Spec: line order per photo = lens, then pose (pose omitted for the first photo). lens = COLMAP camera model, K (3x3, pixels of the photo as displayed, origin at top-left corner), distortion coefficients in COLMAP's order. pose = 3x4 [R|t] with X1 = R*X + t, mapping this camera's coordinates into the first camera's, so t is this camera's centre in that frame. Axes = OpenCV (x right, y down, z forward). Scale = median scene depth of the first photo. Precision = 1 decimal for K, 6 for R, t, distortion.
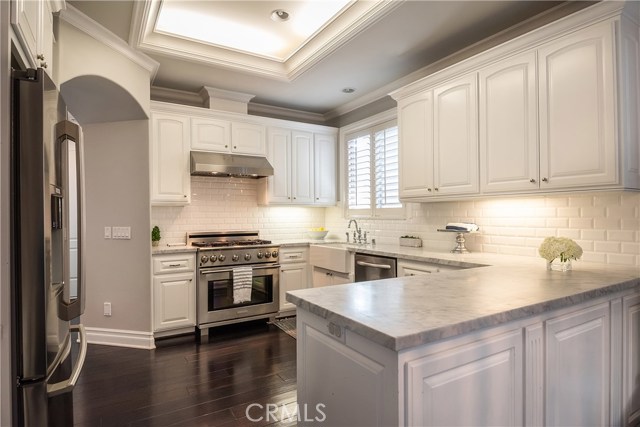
lens RADIAL K [[353.9, 0, 323.4], [0, 353.9, 214.2], [0, 0, 1]] dist [-0.008062, -0.001924]
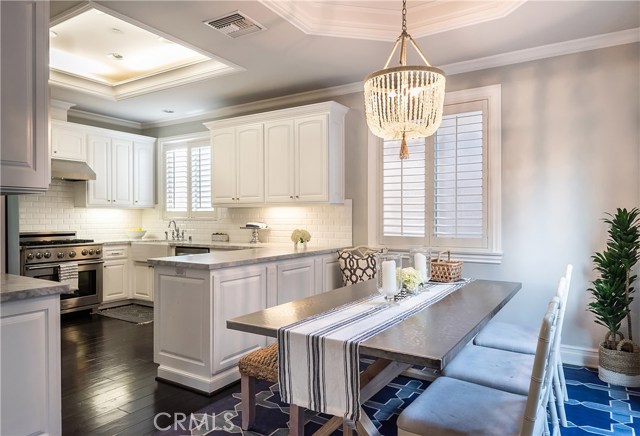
lens RADIAL K [[425.7, 0, 317.9], [0, 425.7, 216.0], [0, 0, 1]] dist [0.017952, -0.004452]
pose [[0.898296, 0.005374, 0.439358, -0.118279], [-0.005866, 0.999983, -0.000237, -0.002366], [-0.439352, -0.002365, 0.898312, -0.560296]]
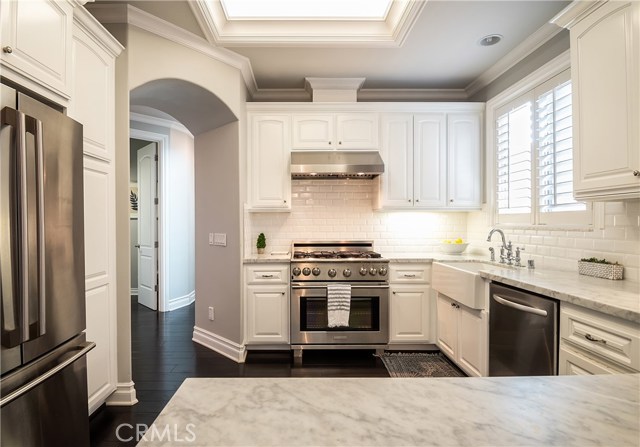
lens RADIAL K [[337.8, 0, 303.3], [0, 337.8, 227.0], [0, 0, 1]] dist [-0.011739, -0.008990]
pose [[0.853586, 0.011004, -0.520836, 0.112982], [-0.002292, 0.999847, 0.017368, 0.000533], [0.520947, -0.013631, 0.853480, 0.281790]]
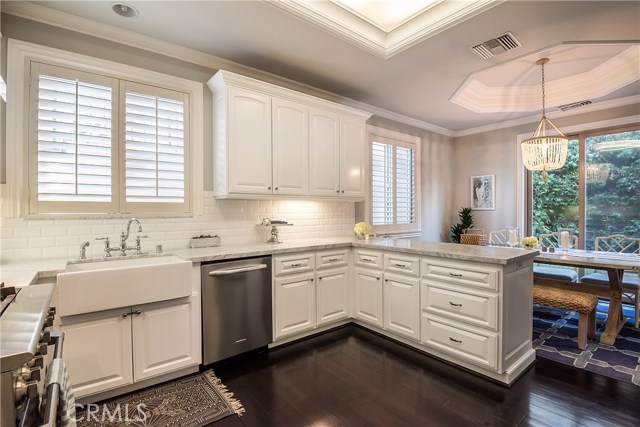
lens RADIAL K [[298.4, 0, 317.8], [0, 298.4, 209.6], [0, 0, 1]] dist [-0.021832, -0.000472]
pose [[-0.118400, 0.017962, 0.992803, -0.525886], [0.007305, 0.999825, -0.017218, 0.012126], [-0.992939, 0.005213, -0.118511, 0.810021]]
